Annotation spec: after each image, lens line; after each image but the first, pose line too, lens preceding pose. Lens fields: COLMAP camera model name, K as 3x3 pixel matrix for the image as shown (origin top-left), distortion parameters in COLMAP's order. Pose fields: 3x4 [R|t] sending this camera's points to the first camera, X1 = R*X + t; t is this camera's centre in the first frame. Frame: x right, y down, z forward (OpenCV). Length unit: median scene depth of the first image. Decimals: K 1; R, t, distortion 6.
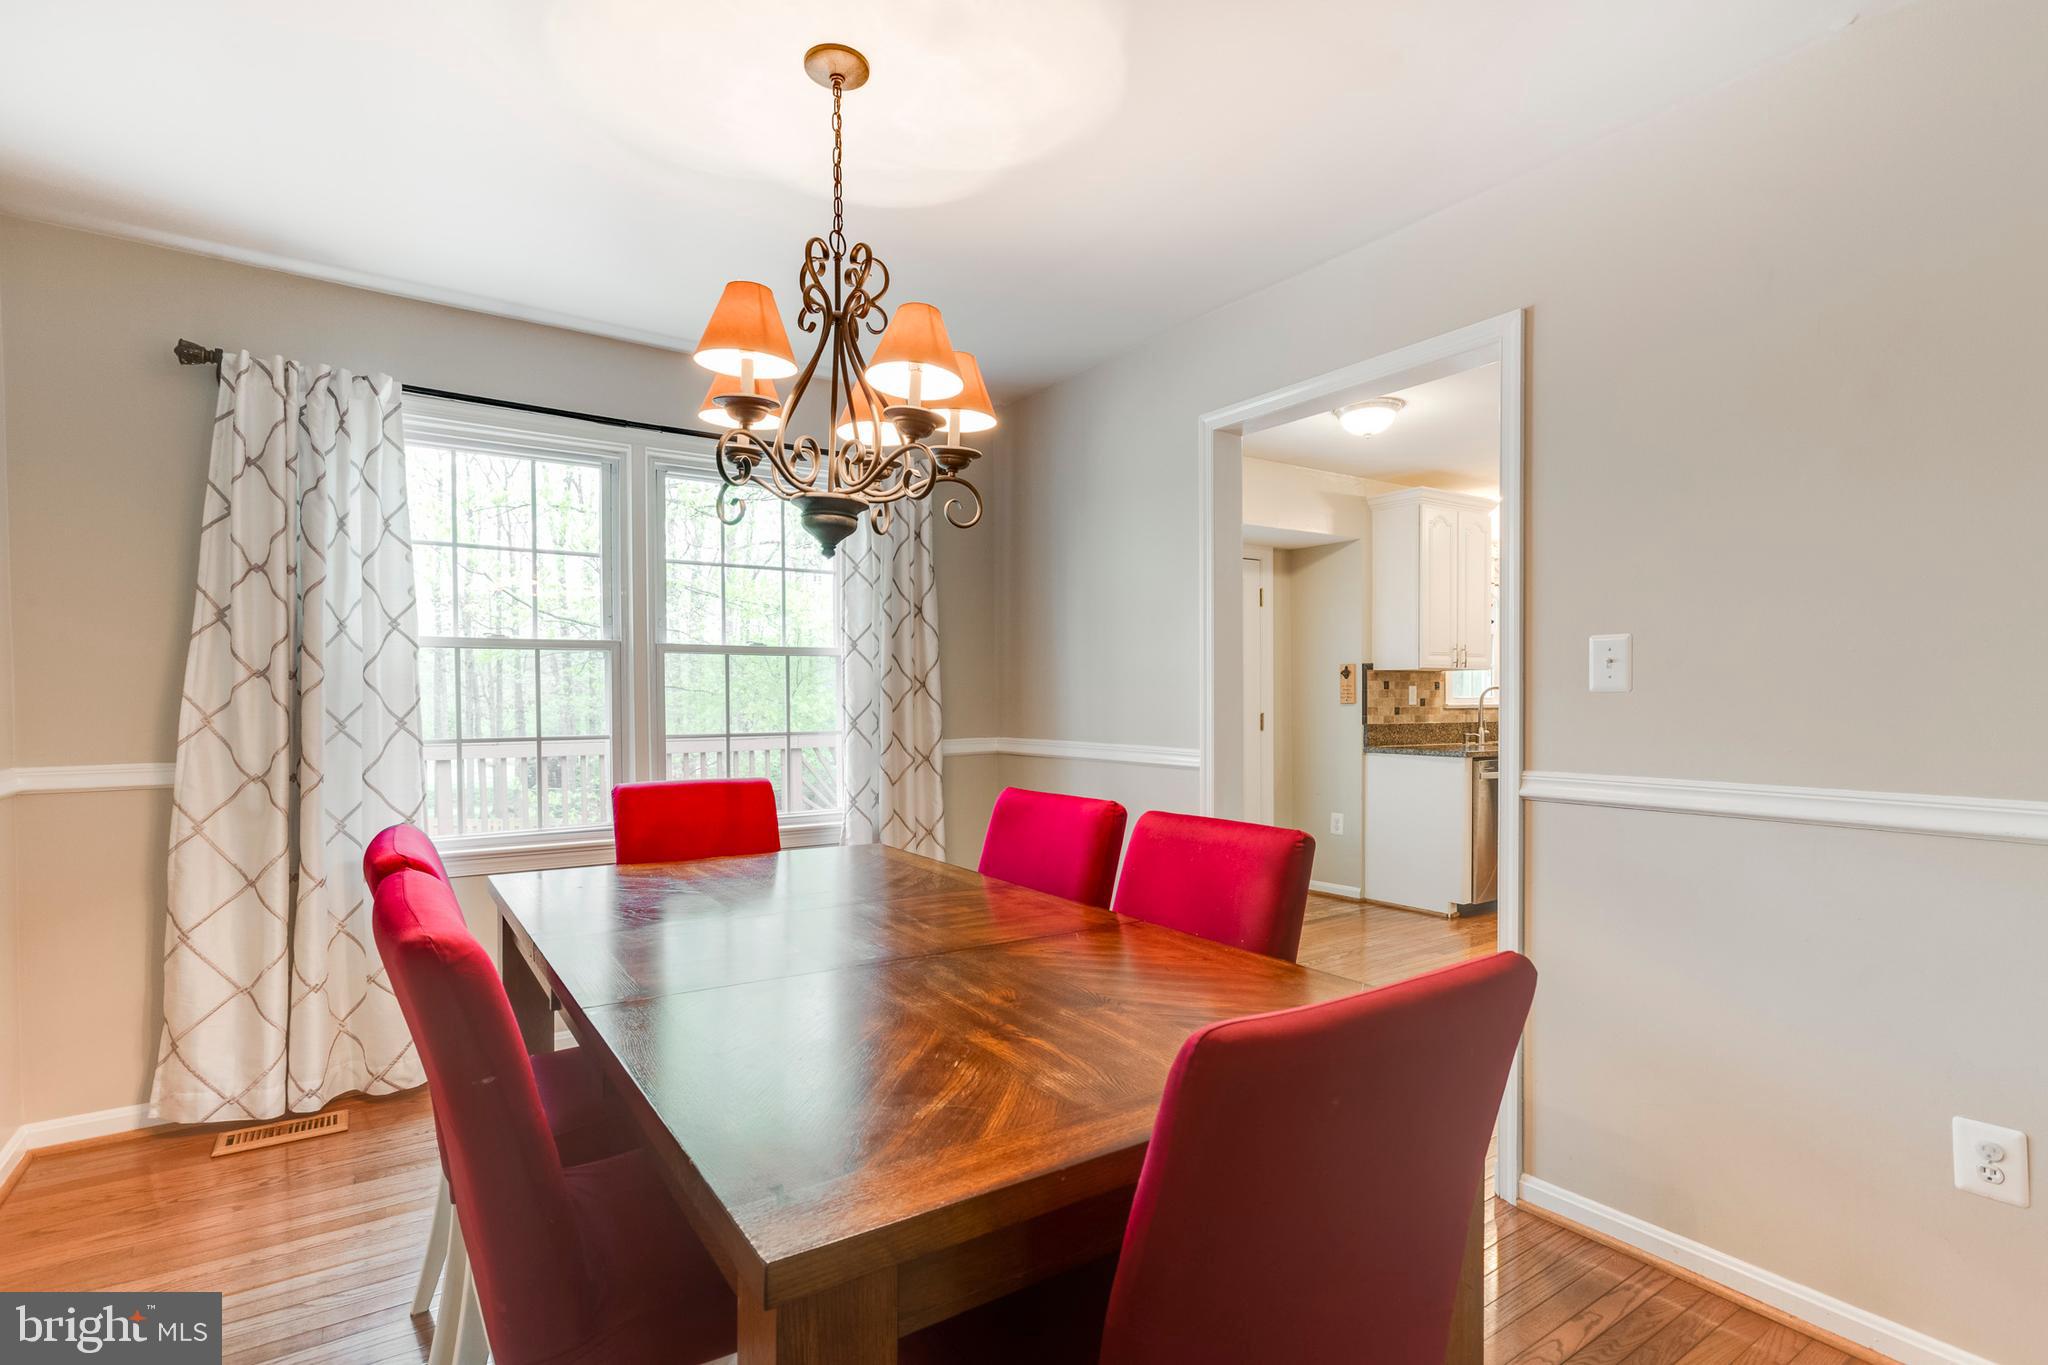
lens RADIAL K [[992.8, 0, 1021.9], [0, 992.8, 686.7], [0, 0, 1]] dist [-0.059607, 0.035135]
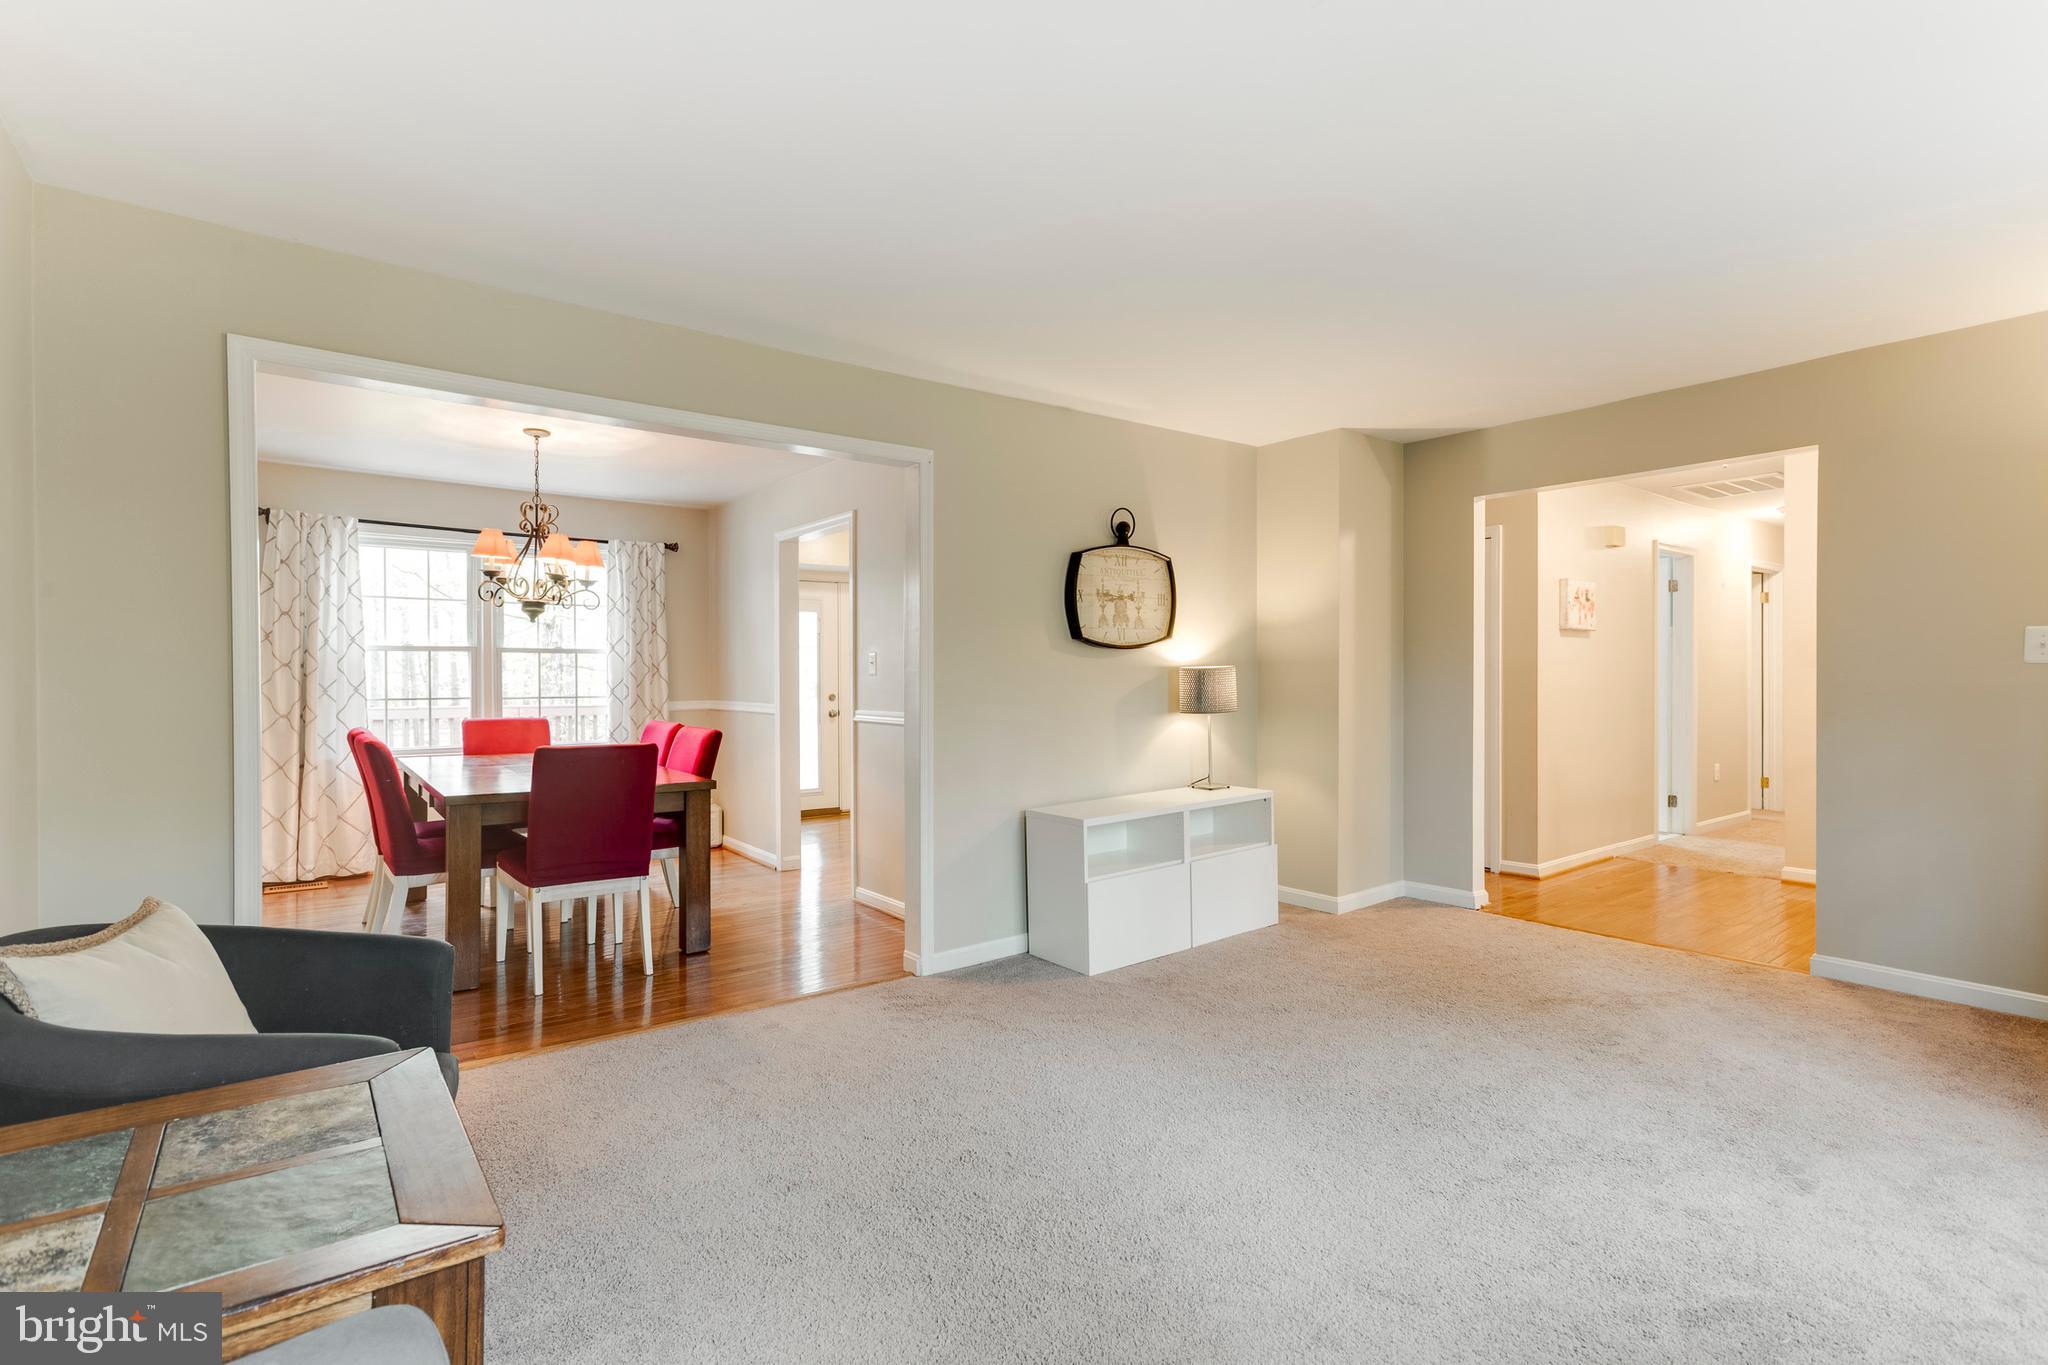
lens RADIAL K [[994.2, 0, 1021.6], [0, 994.2, 651.3], [0, 0, 1]] dist [-0.024555, 0.001601]
pose [[0.998986, 0.002359, 0.044965, 0.658588], [-0.001711, 0.999894, -0.014445, -0.014642], [-0.044995, 0.014353, 0.998884, -1.116981]]
